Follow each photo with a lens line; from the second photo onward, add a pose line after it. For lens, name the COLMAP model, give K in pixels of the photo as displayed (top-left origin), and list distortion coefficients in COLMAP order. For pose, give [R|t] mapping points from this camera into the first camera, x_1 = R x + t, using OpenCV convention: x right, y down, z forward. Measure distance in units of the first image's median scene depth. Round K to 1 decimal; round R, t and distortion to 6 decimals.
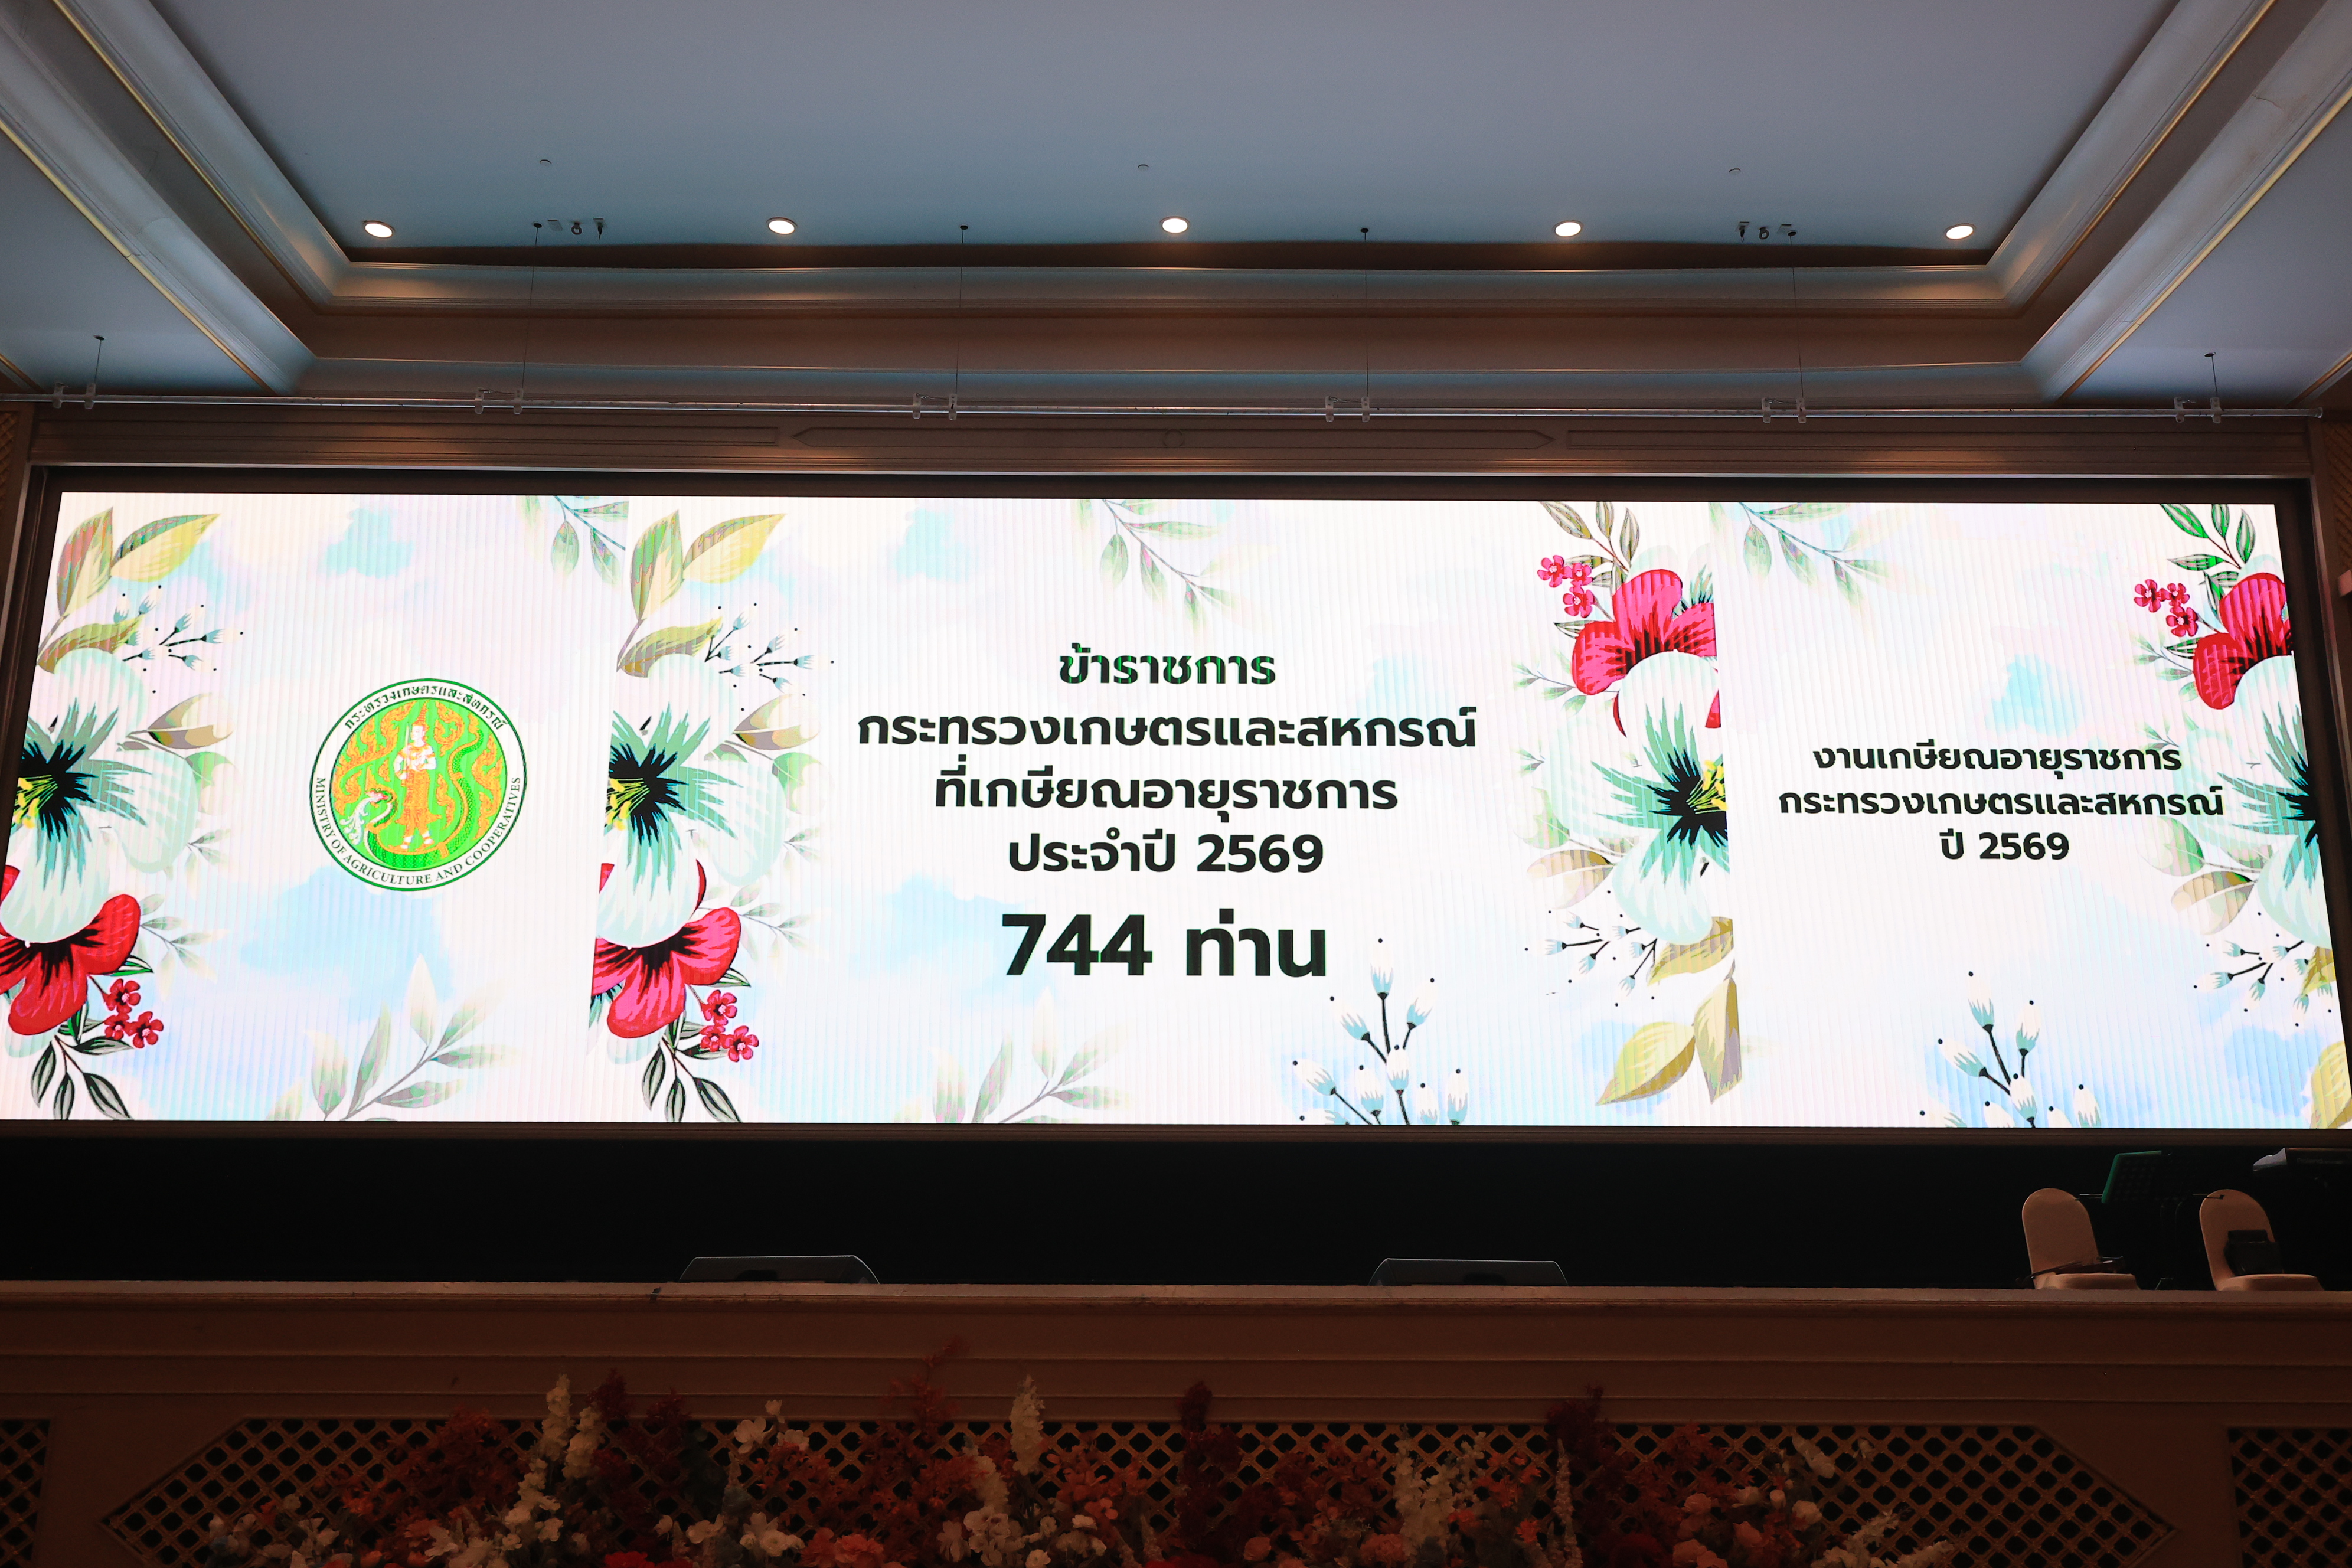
lens RADIAL K [[2123.4, 0, 1193.9], [0, 2123.4, 795.8], [0, 0, 1]] dist [0.016691, -0.012640]
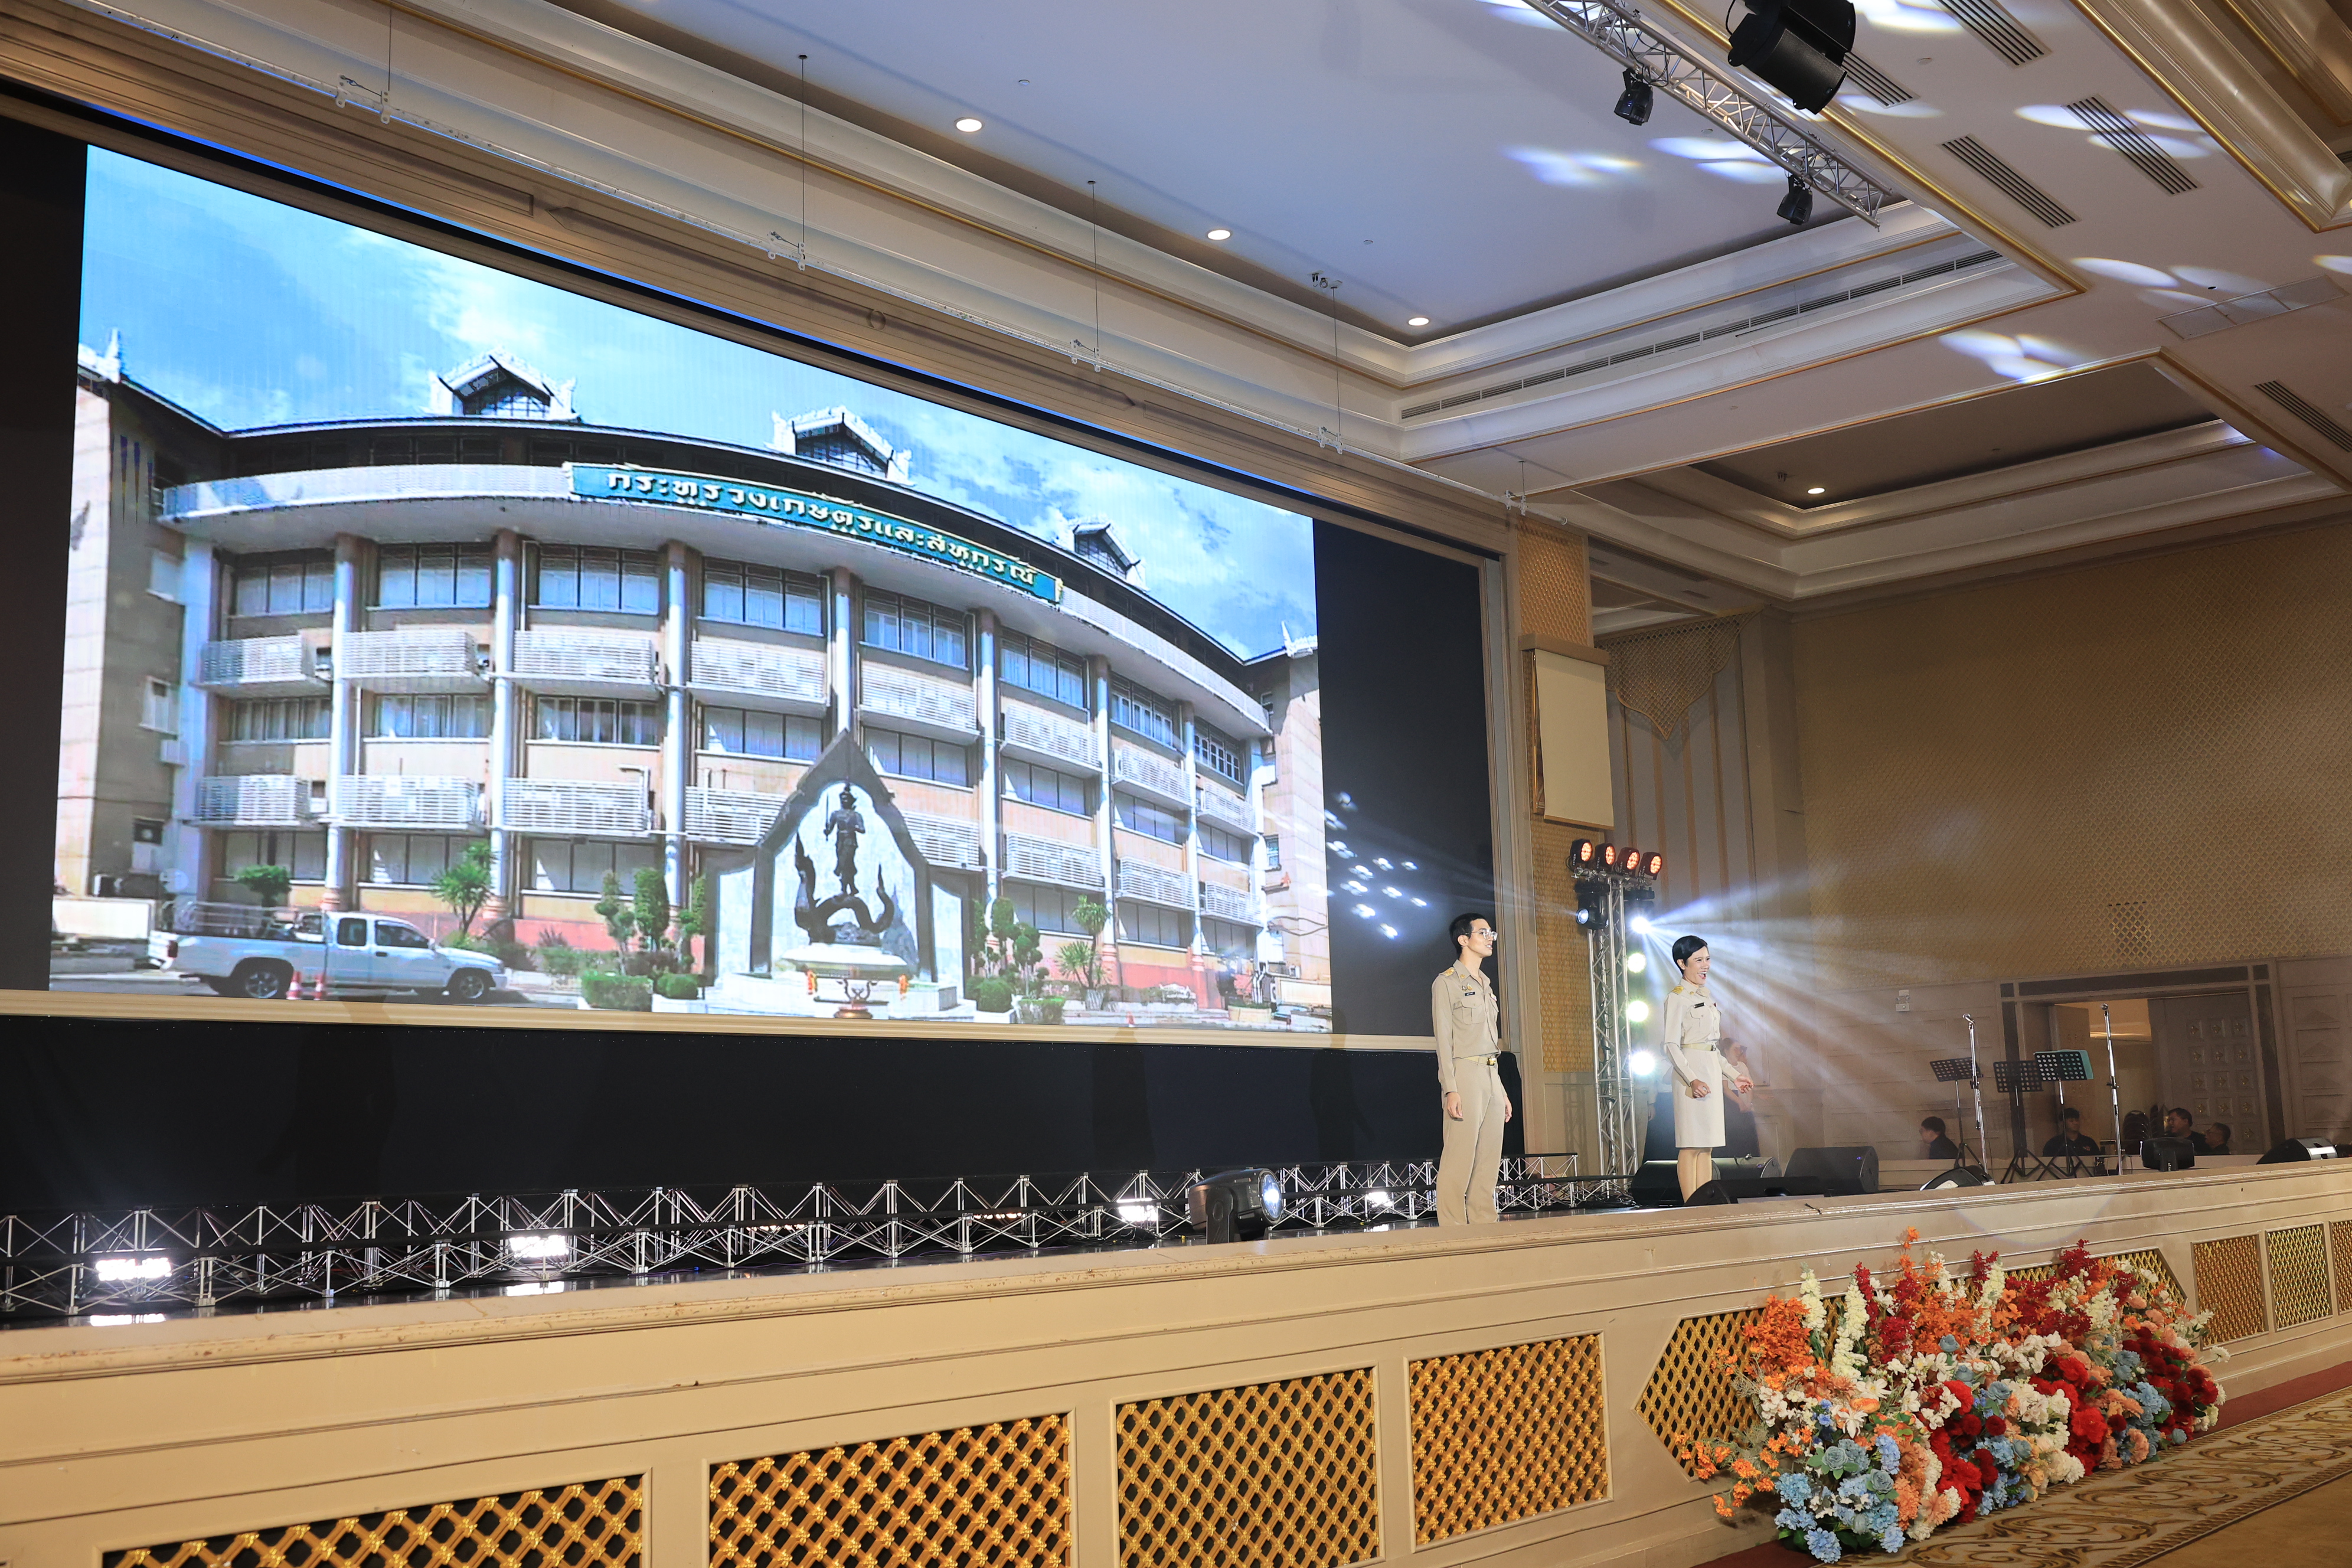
lens RADIAL K [[2314.1, 0, 1176.0], [0, 2314.1, 784.0], [0, 0, 1]] dist [0.024277, -0.044162]
pose [[0.656310, 0.094056, 0.748606, -1.664981], [-0.158546, 0.987238, 0.014961, 0.014400], [-0.737645, -0.128507, 0.662846, 0.371755]]
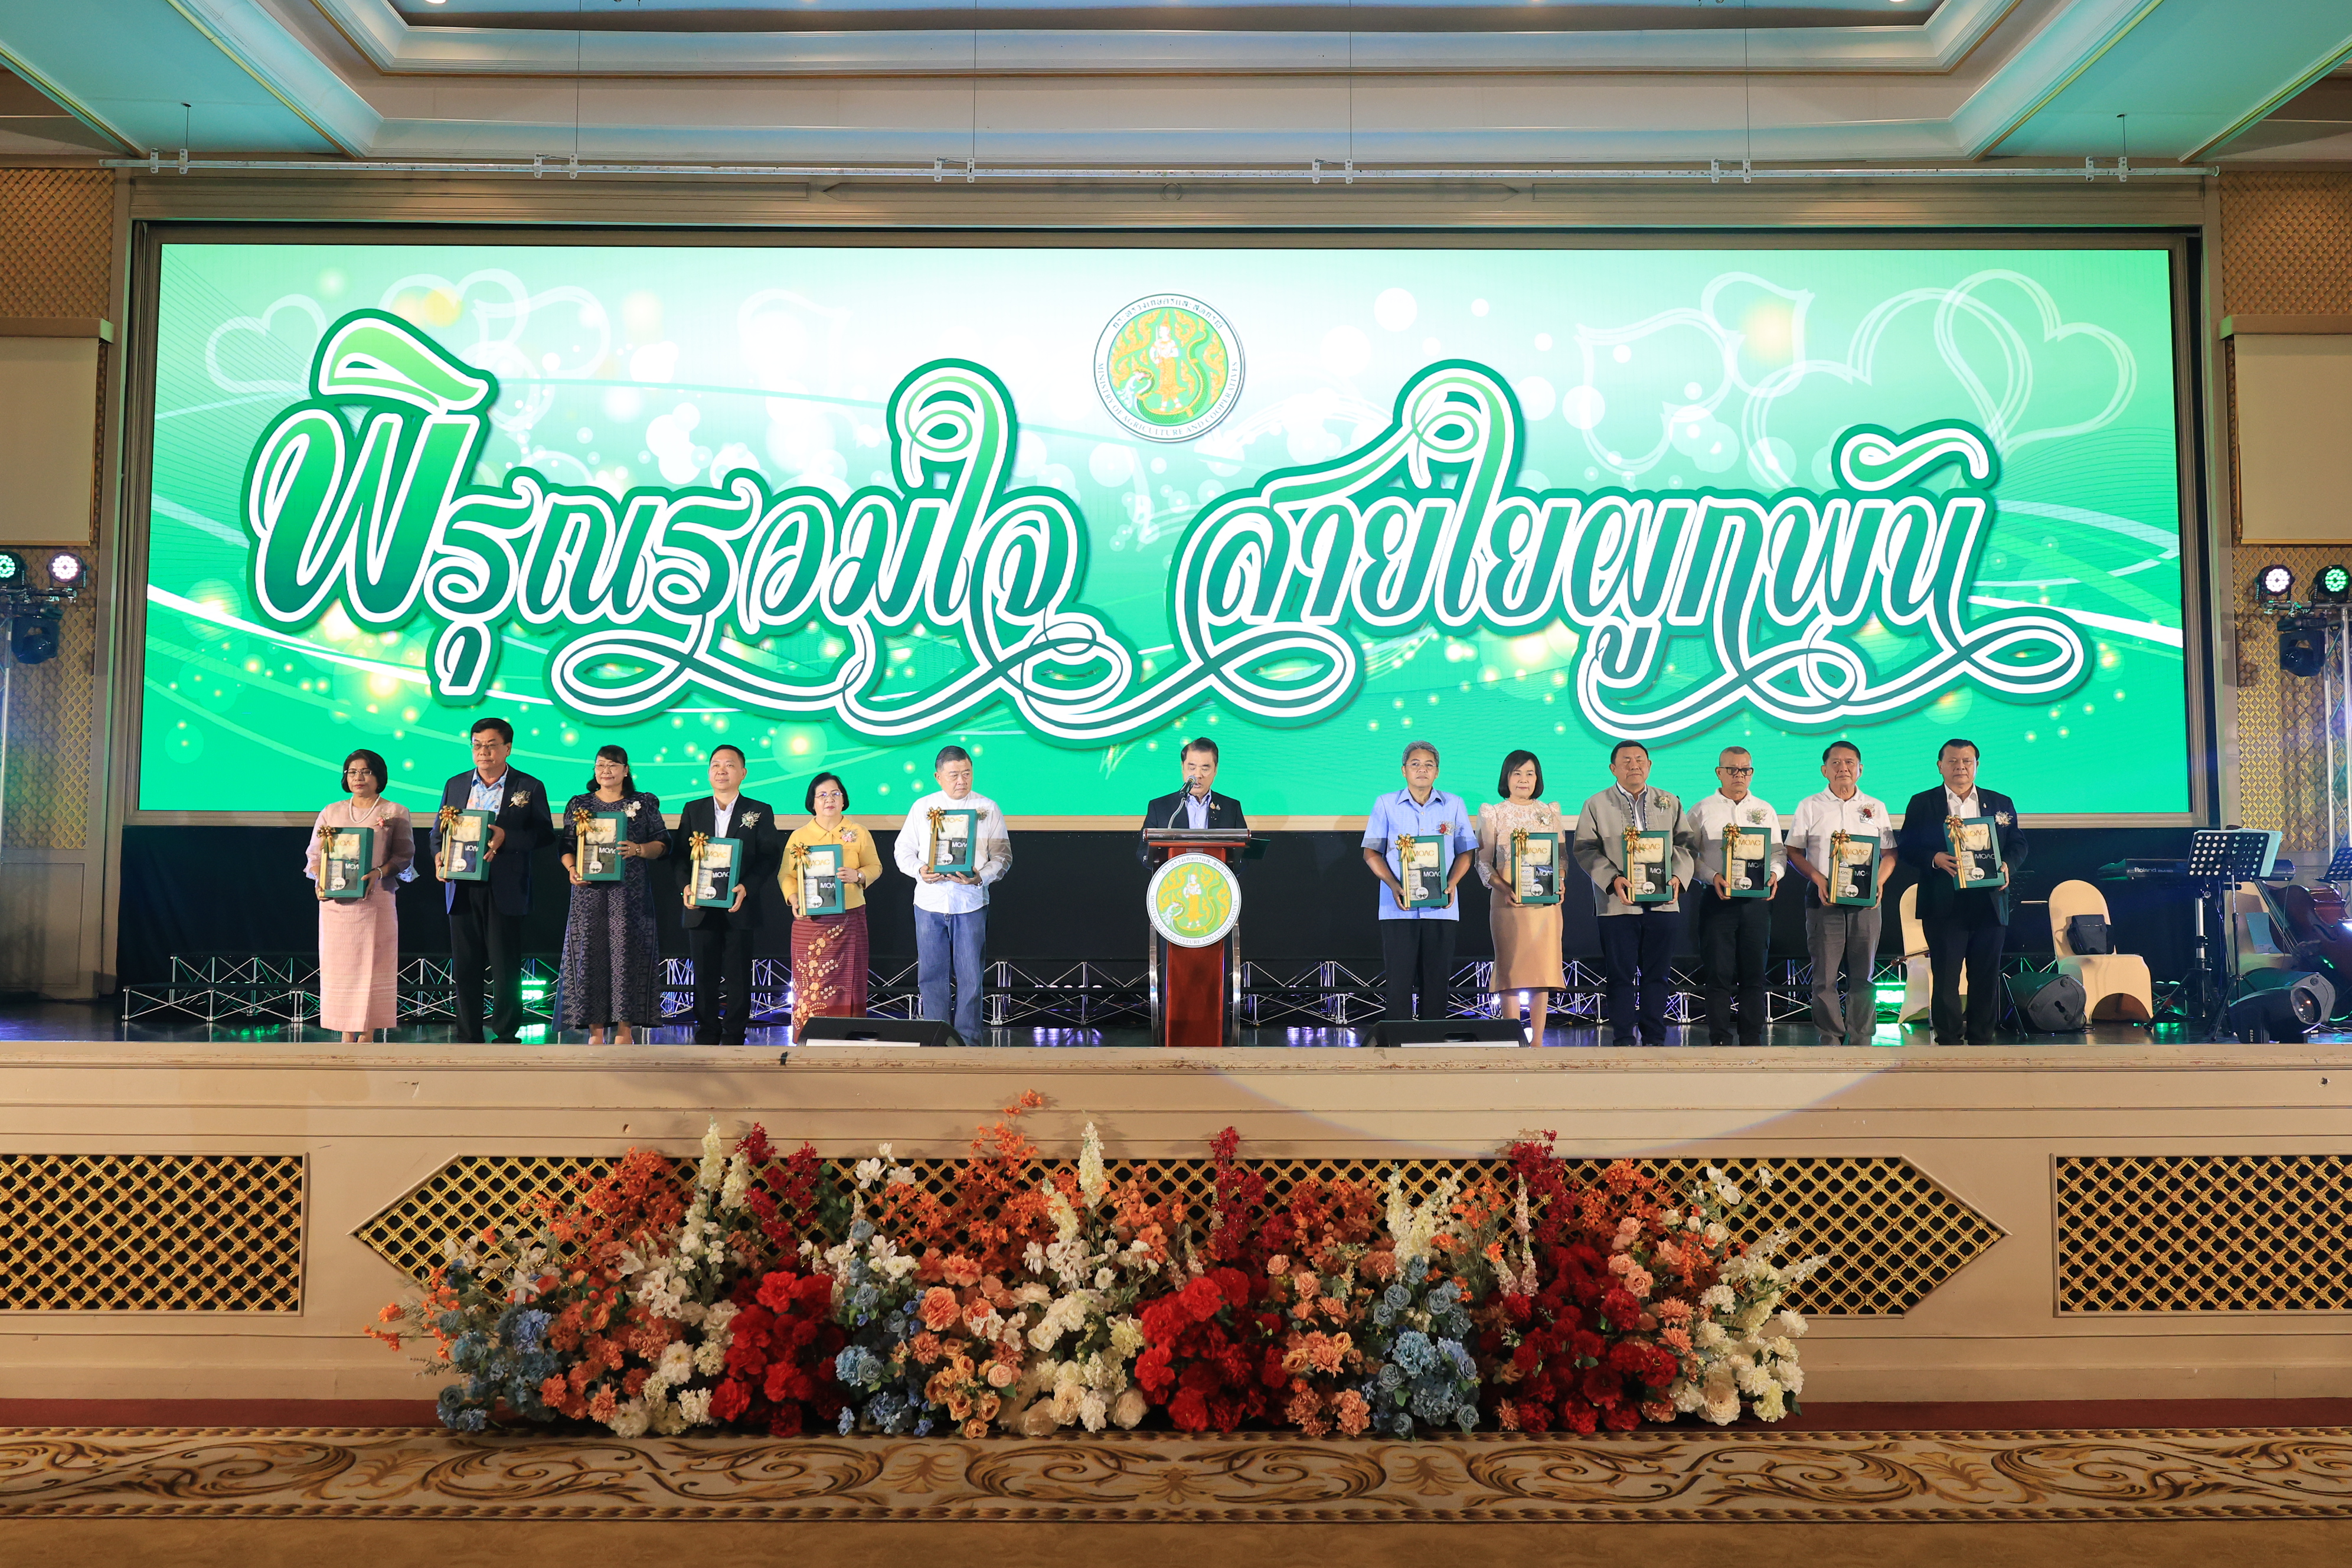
lens RADIAL K [[1924.7, 0, 1163.8], [0, 1924.7, 759.8], [0, 0, 1]] dist [-0.021122, 0.013217]
pose [[0.999992, -0.003968, -0.000121, -0.034234], [0.003927, 0.984205, 0.176991, -0.131232], [-0.000583, -0.176990, 0.984212, -0.058853]]
